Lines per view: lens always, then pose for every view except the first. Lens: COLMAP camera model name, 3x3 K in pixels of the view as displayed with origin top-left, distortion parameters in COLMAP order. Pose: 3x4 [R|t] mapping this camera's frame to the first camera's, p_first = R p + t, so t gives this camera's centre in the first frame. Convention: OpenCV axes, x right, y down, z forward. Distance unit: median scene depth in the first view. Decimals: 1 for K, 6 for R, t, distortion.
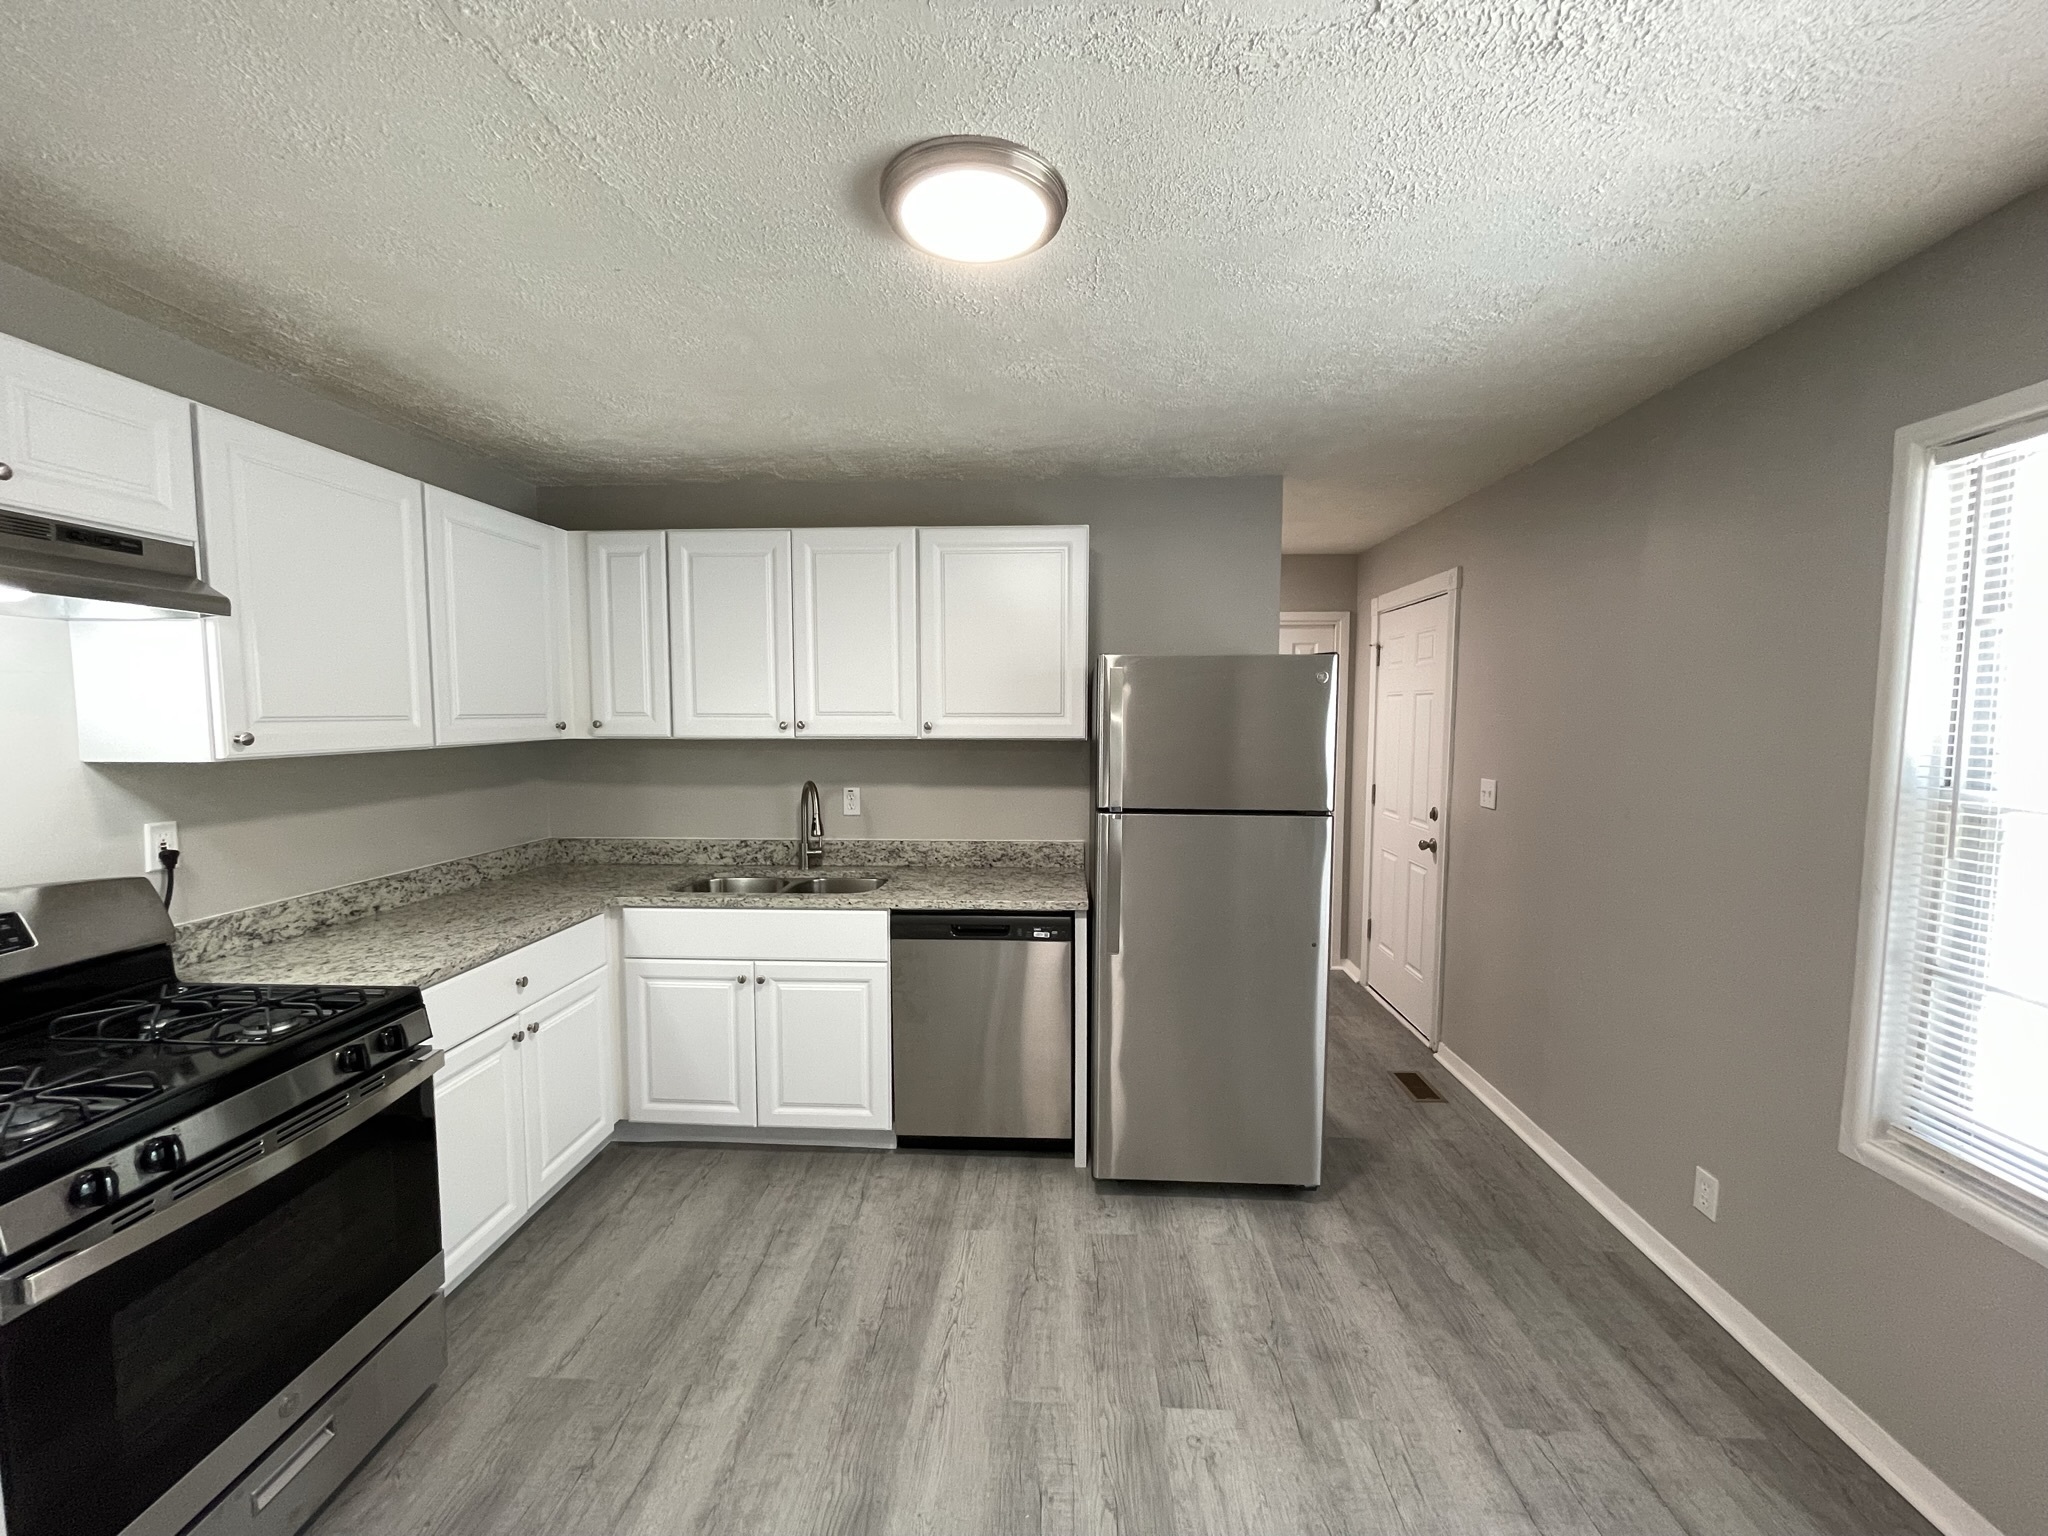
lens RADIAL K [[830.6, 0, 1020.6], [0, 830.6, 774.2], [0, 0, 1]] dist [0.001368, 0.000194]
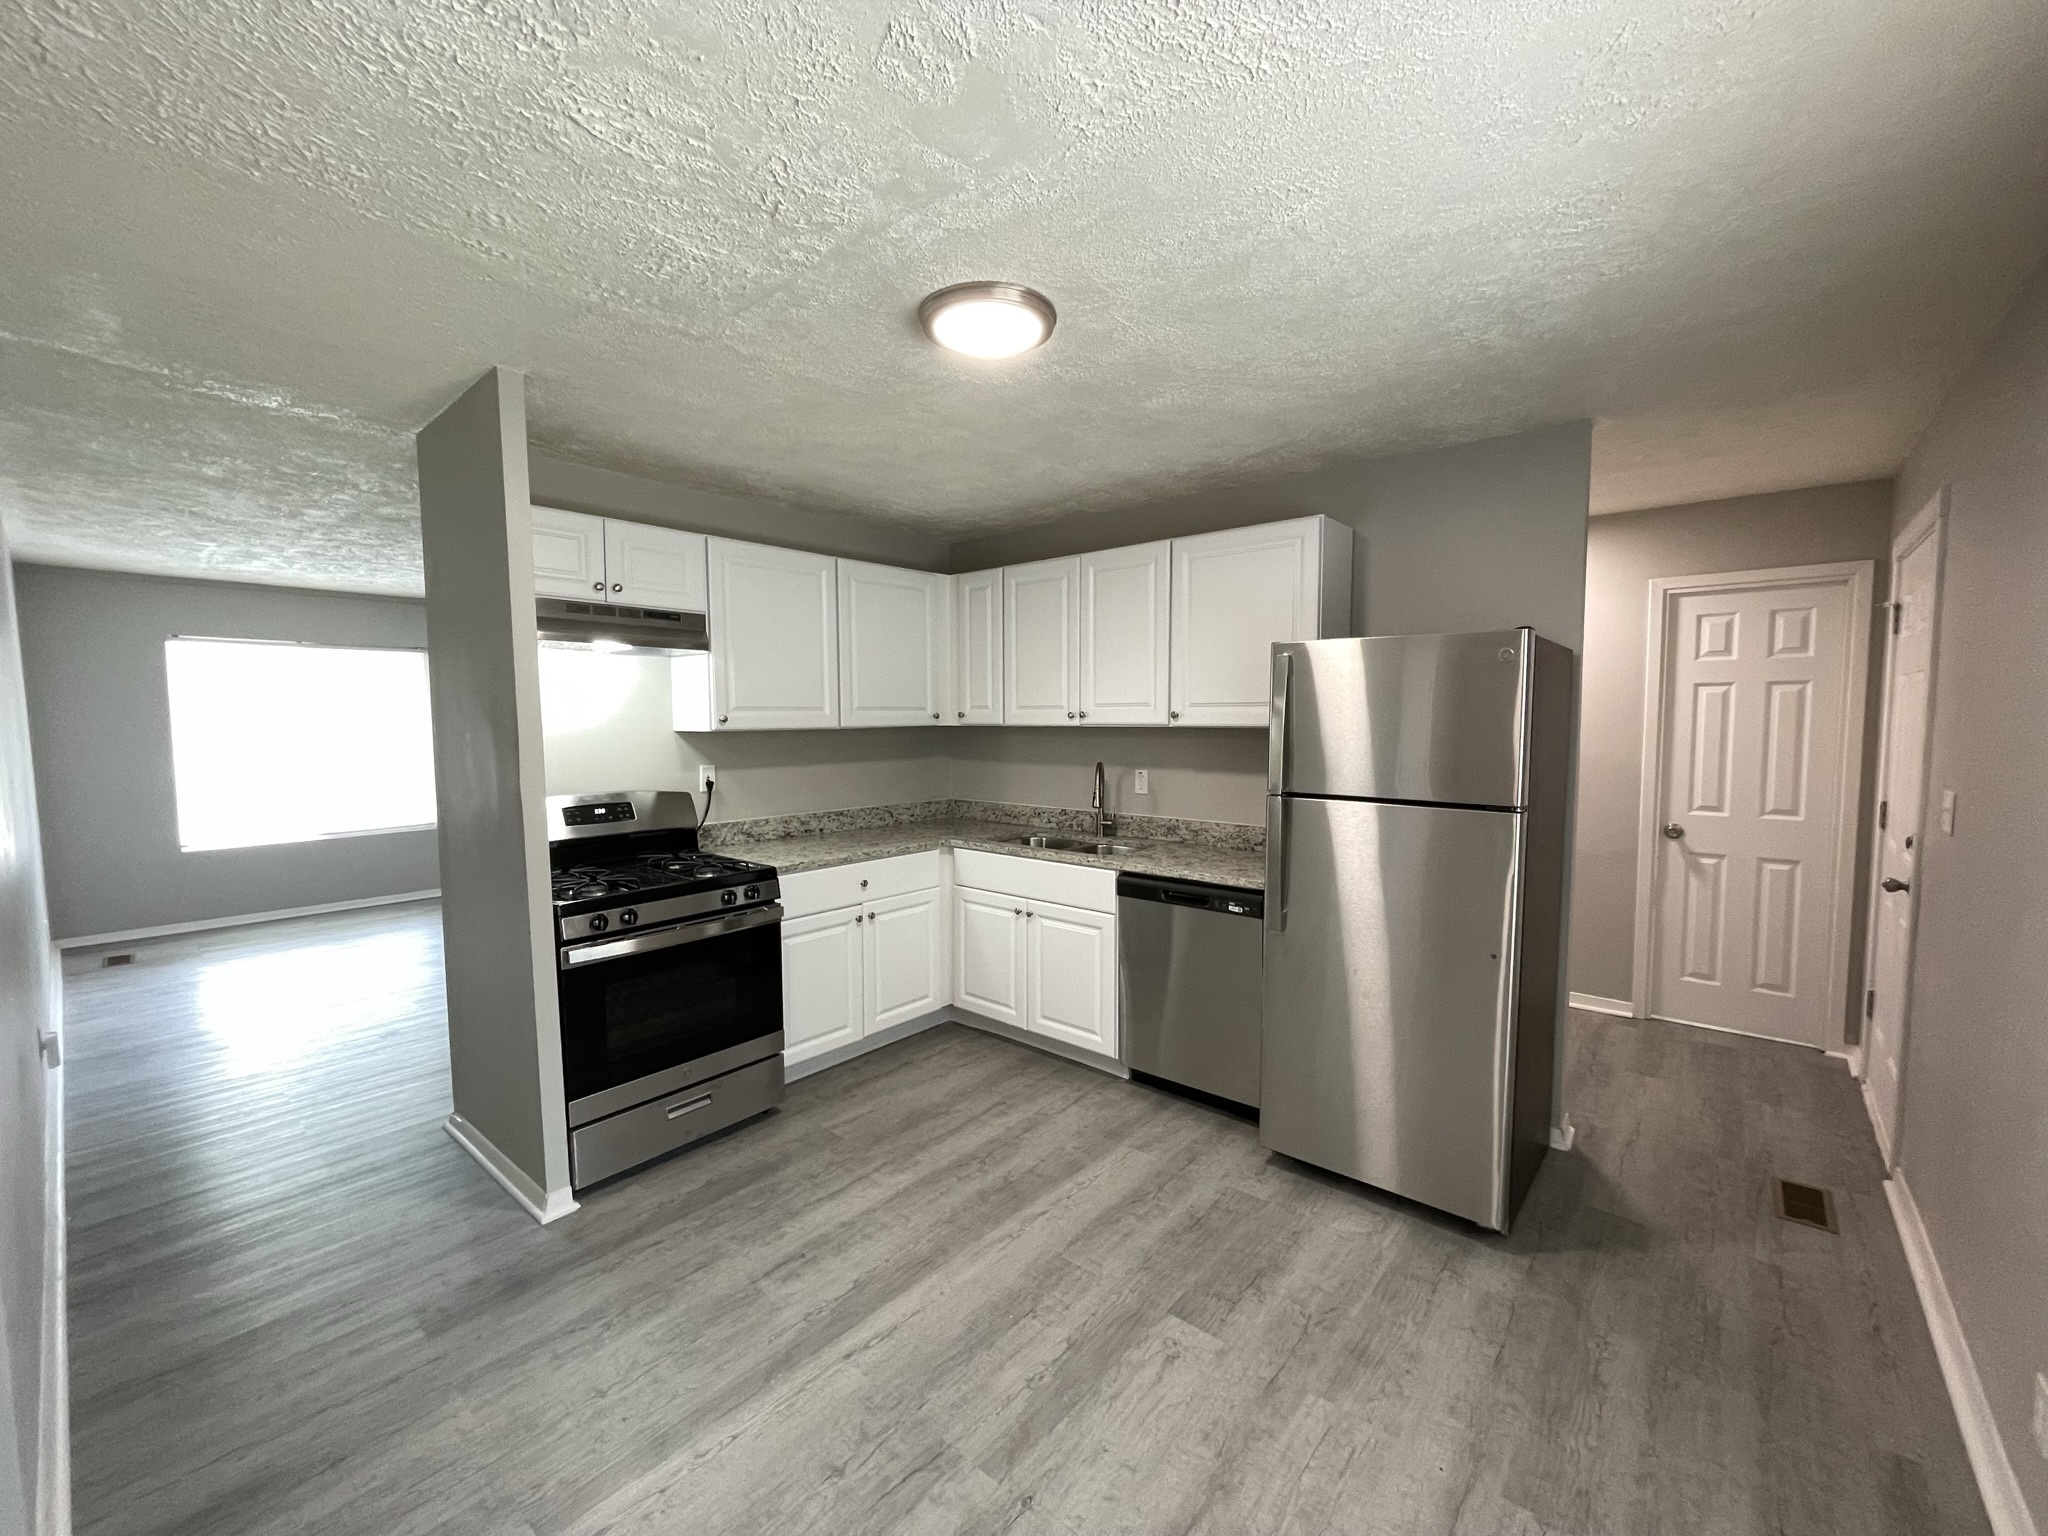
lens RADIAL K [[830.6, 0, 1020.6], [0, 830.6, 774.2], [0, 0, 1]] dist [0.001368, 0.000194]
pose [[0.790864, 0.040296, -0.610664, 0.451373], [-0.041891, 0.999054, 0.011671, 0.019278], [0.610556, 0.016351, 0.791804, -0.017084]]
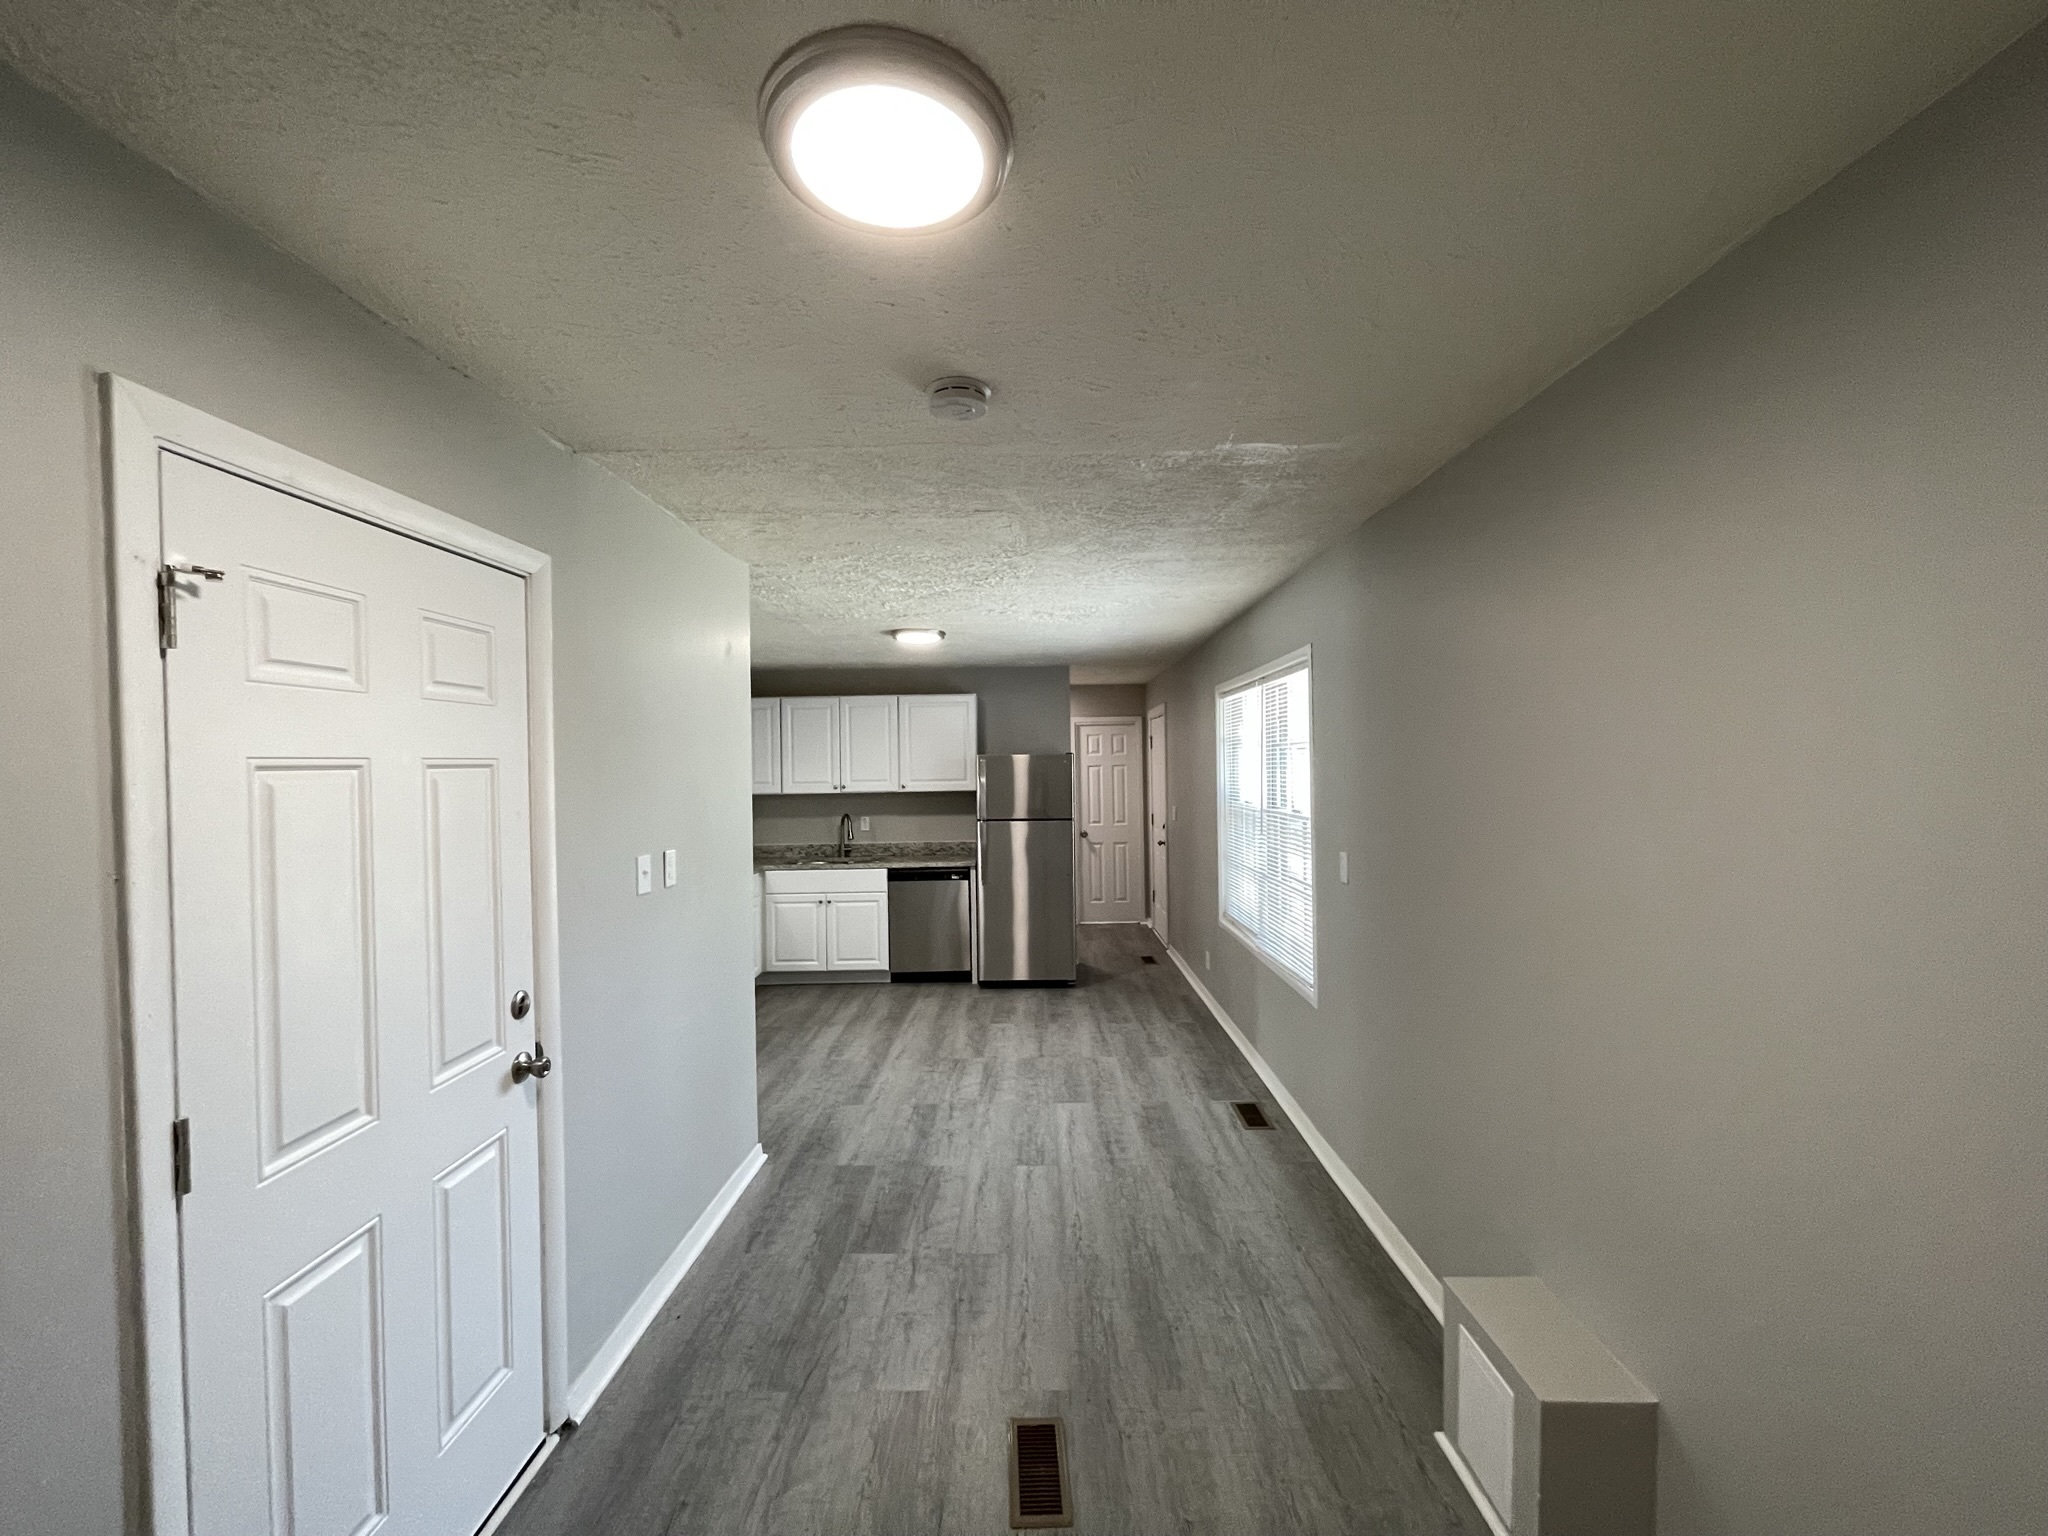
lens RADIAL K [[838.6, 0, 1024.0], [0, 838.6, 768.0], [0, 0, 1]] dist [0.000669, 0.000046]
pose [[0.998909, -0.017337, 0.043367, 0.118463], [0.020509, 0.997063, -0.073791, 0.068379], [-0.041961, 0.074599, 0.996330, -1.303227]]
